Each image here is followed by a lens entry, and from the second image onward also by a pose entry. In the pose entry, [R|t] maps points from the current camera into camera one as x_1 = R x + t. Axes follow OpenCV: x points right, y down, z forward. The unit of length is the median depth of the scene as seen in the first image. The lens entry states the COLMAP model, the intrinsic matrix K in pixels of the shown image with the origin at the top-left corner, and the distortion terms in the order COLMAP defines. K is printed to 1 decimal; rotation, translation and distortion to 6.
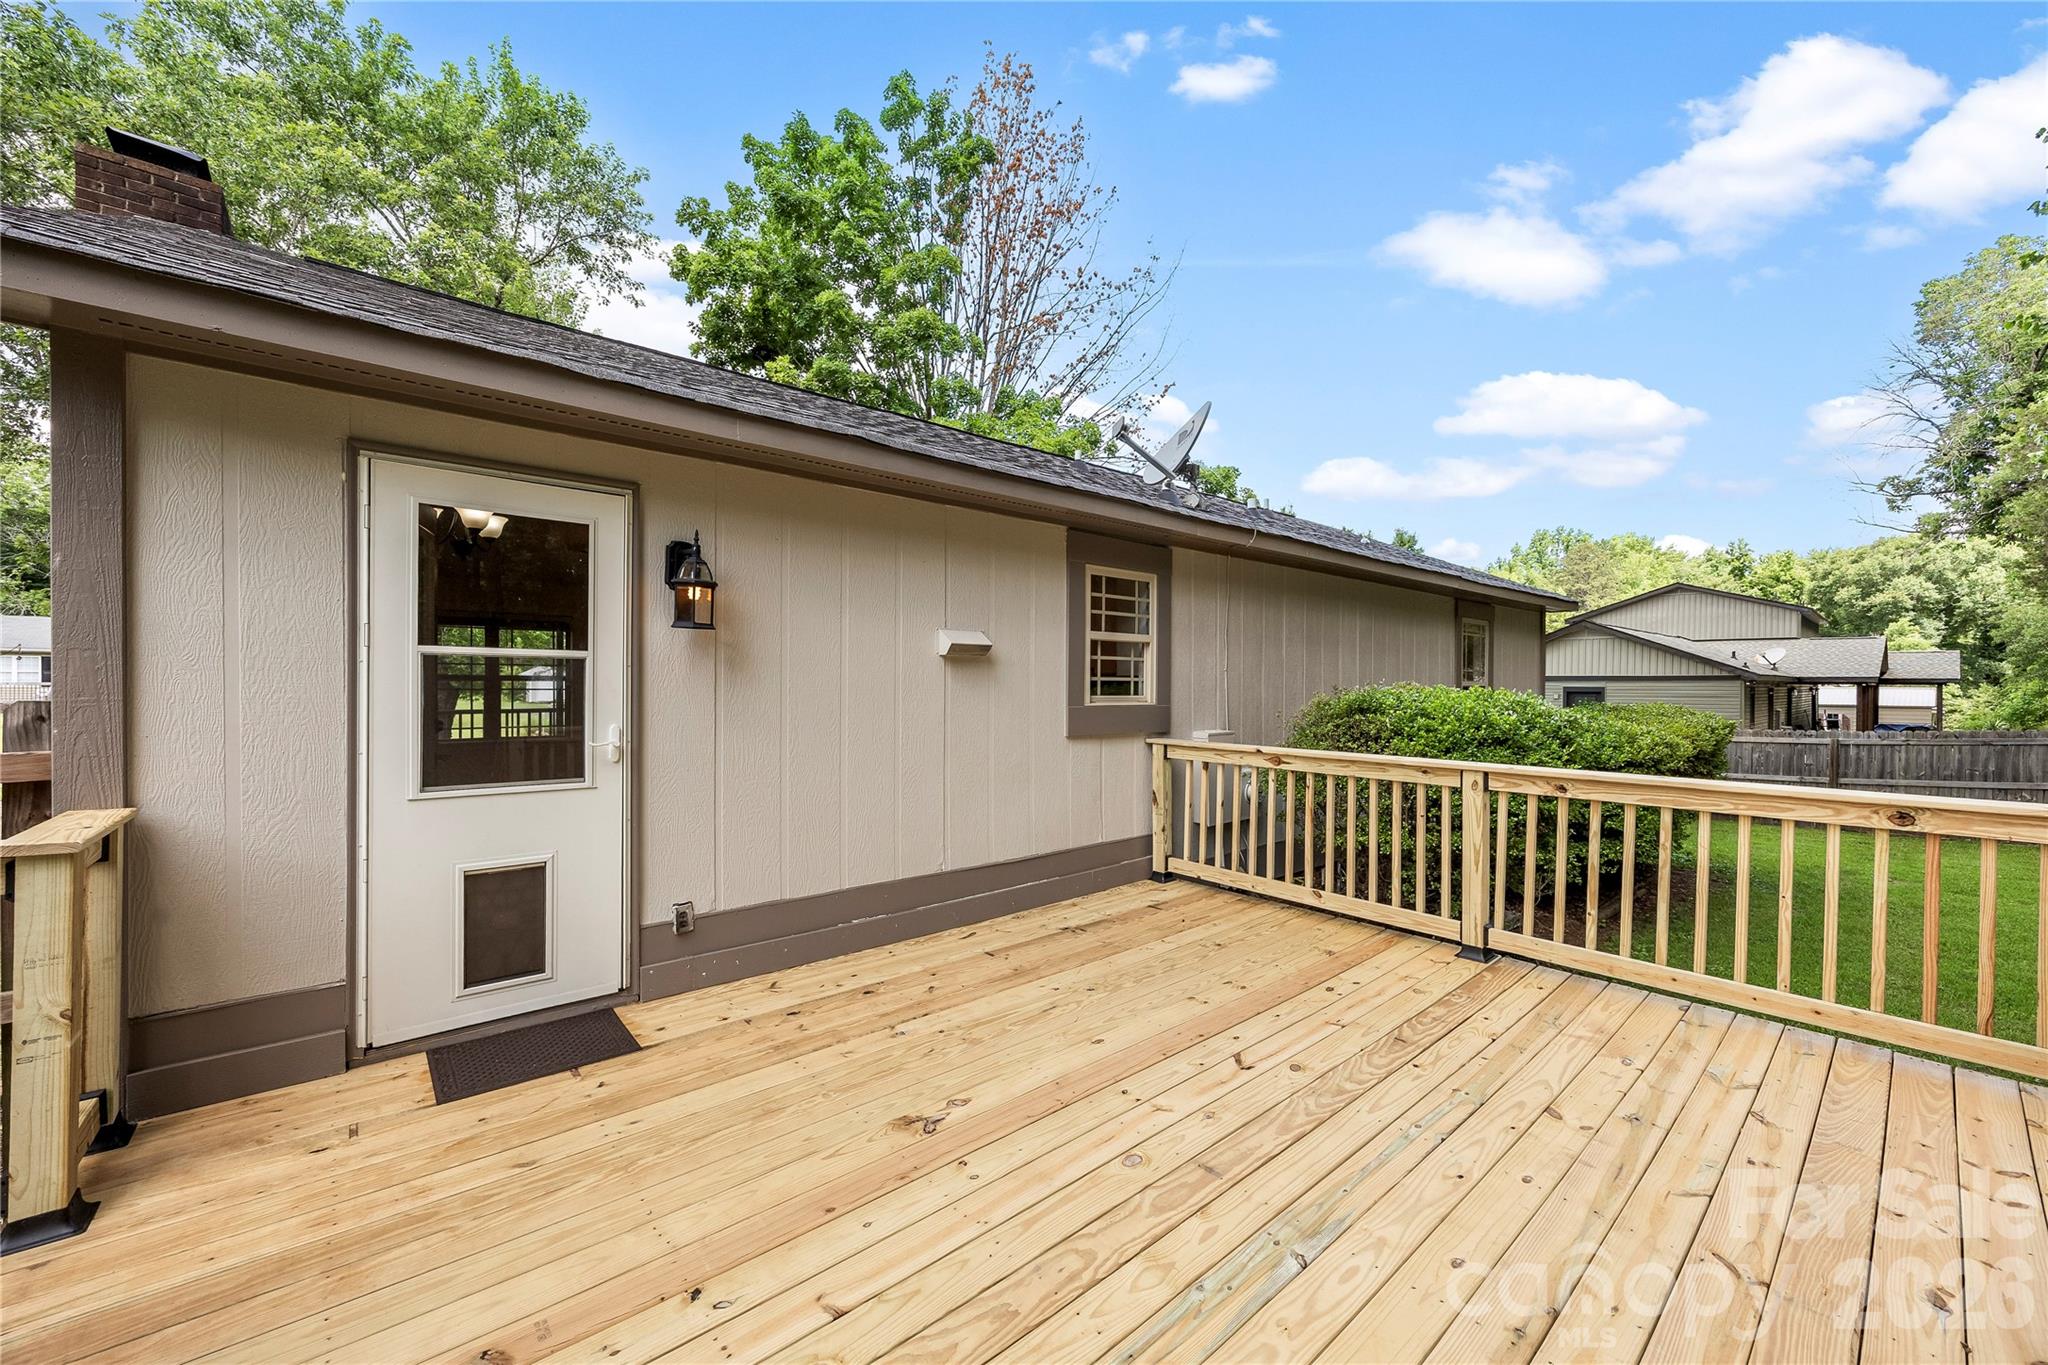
lens RADIAL K [[793.5, 0, 1040.0], [0, 793.5, 691.3], [0, 0, 1]] dist [-0.002257, 0.000930]
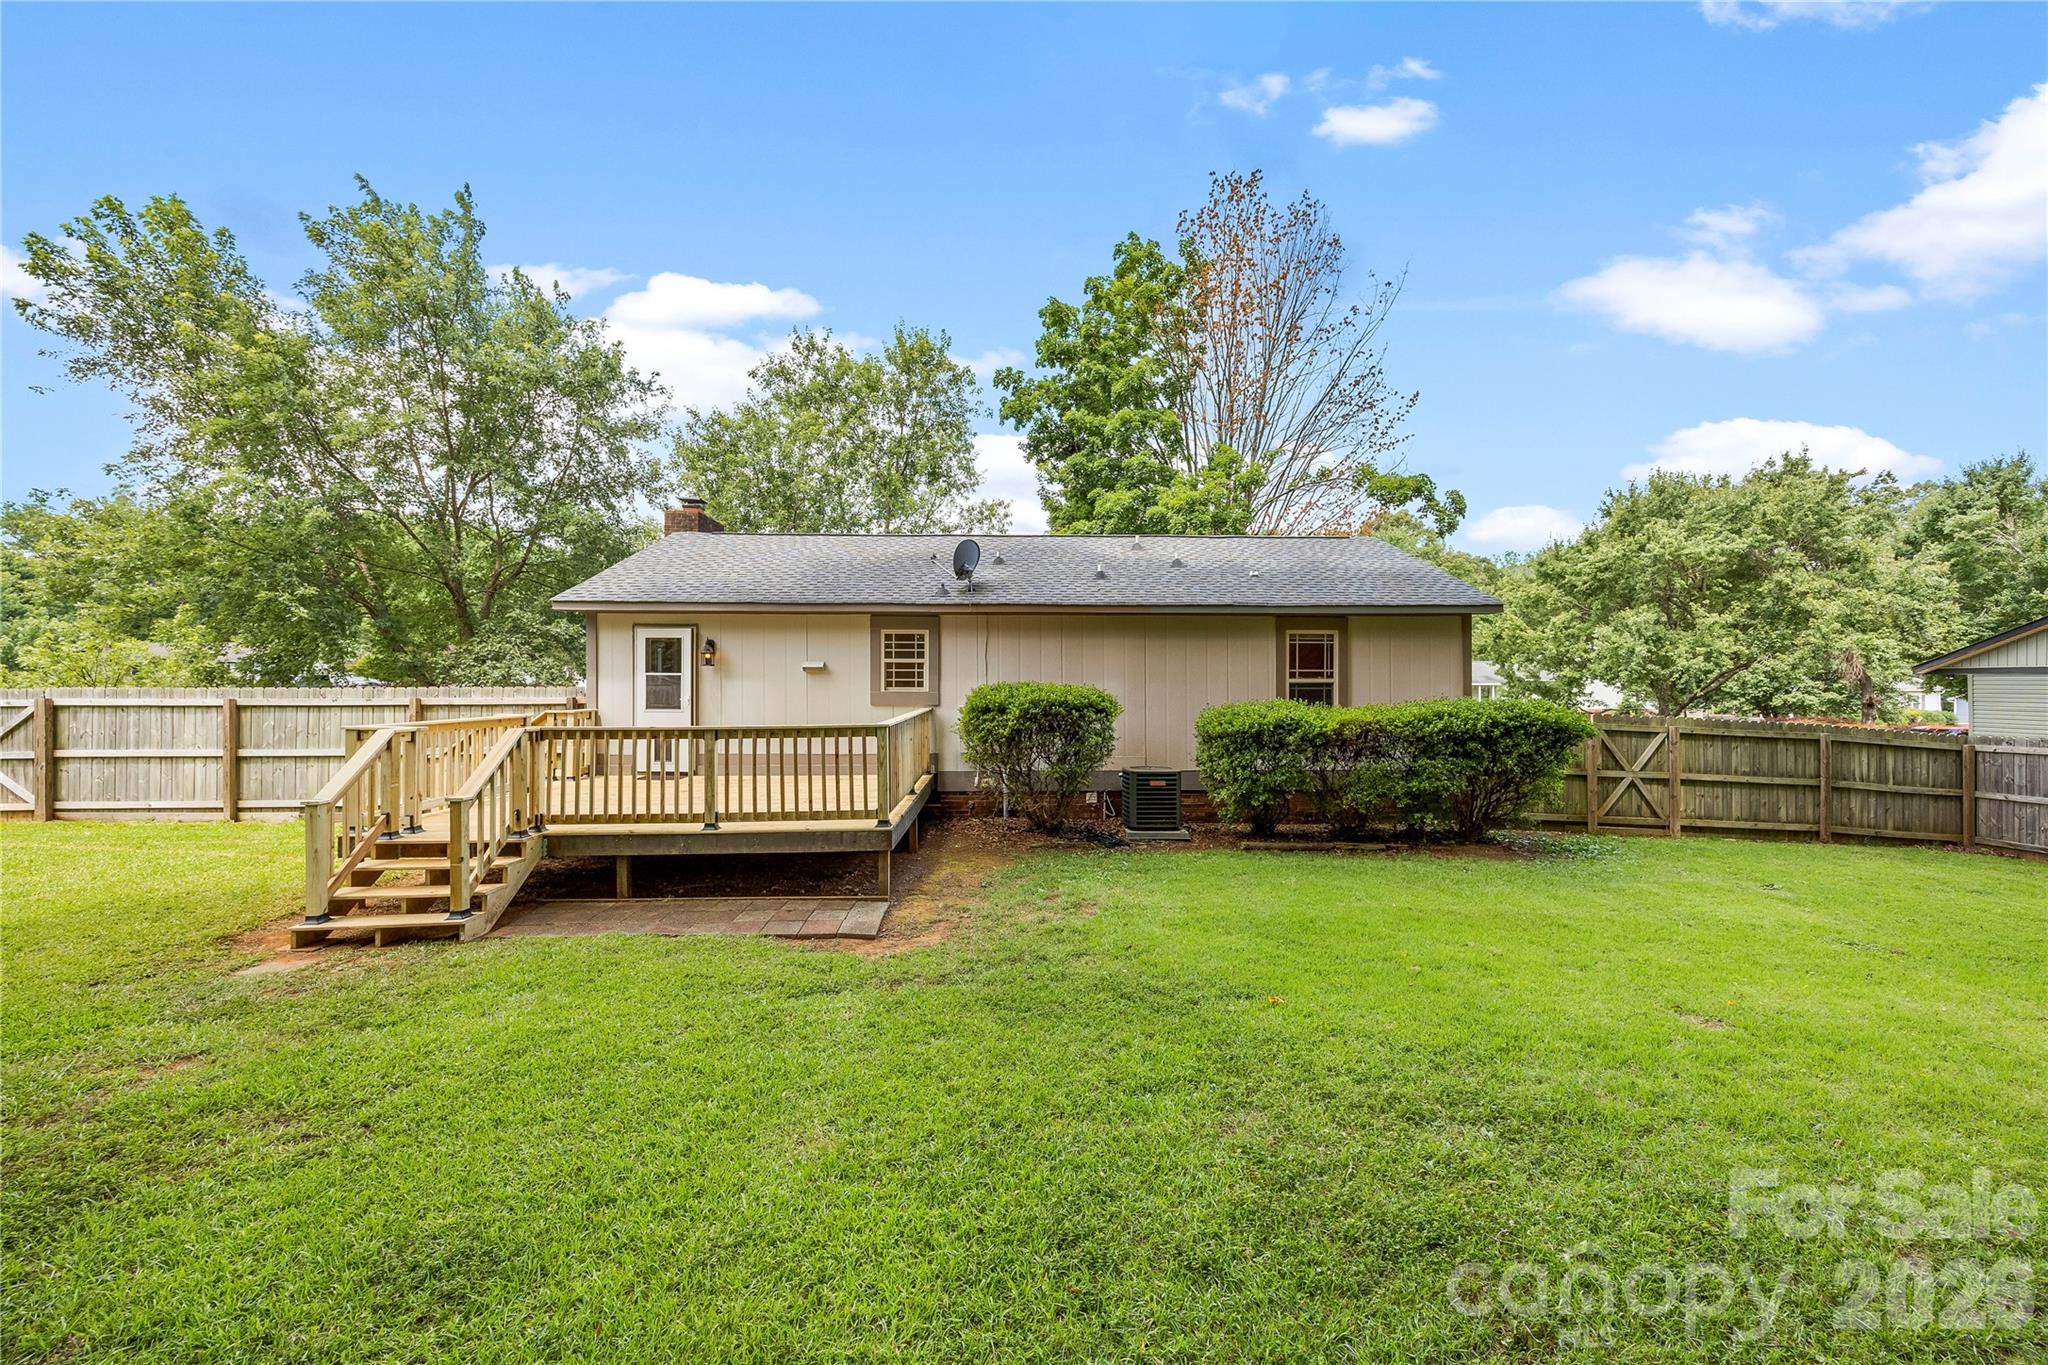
lens RADIAL K [[793.5, 0, 1042.9], [0, 793.5, 676.6], [0, 0, 1]] dist [-0.002257, 0.000930]
pose [[0.785665, -0.009515, -0.618580, 1.800514], [-0.002003, 0.999837, -0.017924, 0.014489], [0.618649, 0.015322, 0.785518, -0.493631]]
